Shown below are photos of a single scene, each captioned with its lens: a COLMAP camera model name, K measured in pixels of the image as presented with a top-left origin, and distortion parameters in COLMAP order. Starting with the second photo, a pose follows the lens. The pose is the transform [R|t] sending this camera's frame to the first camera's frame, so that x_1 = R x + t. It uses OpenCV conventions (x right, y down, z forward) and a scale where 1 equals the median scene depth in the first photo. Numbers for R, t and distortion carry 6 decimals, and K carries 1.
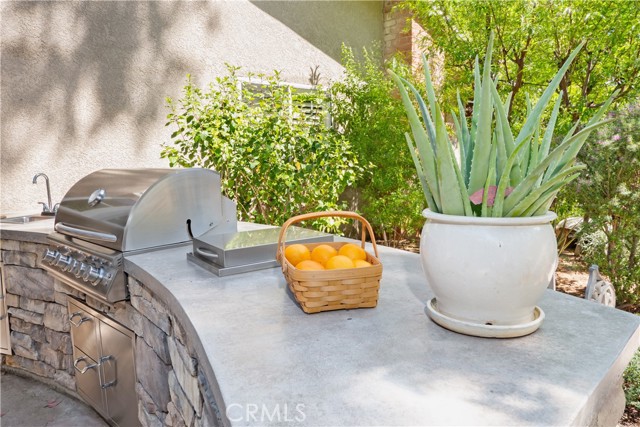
lens RADIAL K [[457.6, 0, 320.0], [0, 457.6, 213.5], [0, 0, 1]] dist [-0.069275, 0.000871]
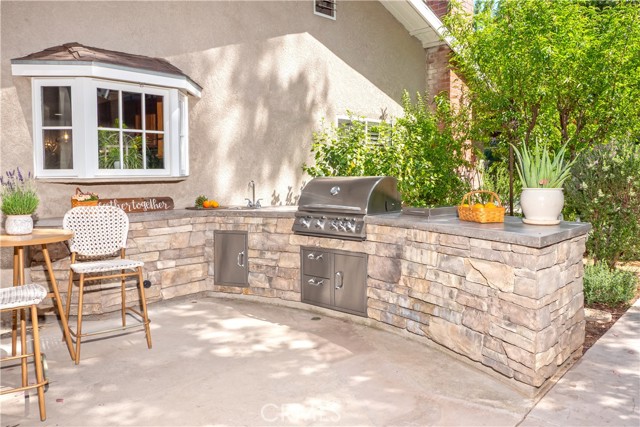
lens RADIAL K [[515.9, 0, 320.0], [0, 515.9, 213.5], [0, 0, 1]] dist [-0.005611, -0.001931]
pose [[0.998673, 0.006564, 0.051074, -0.312762], [-0.004293, 0.999002, -0.044454, 0.075293], [-0.051314, 0.044176, 0.997705, -0.586441]]
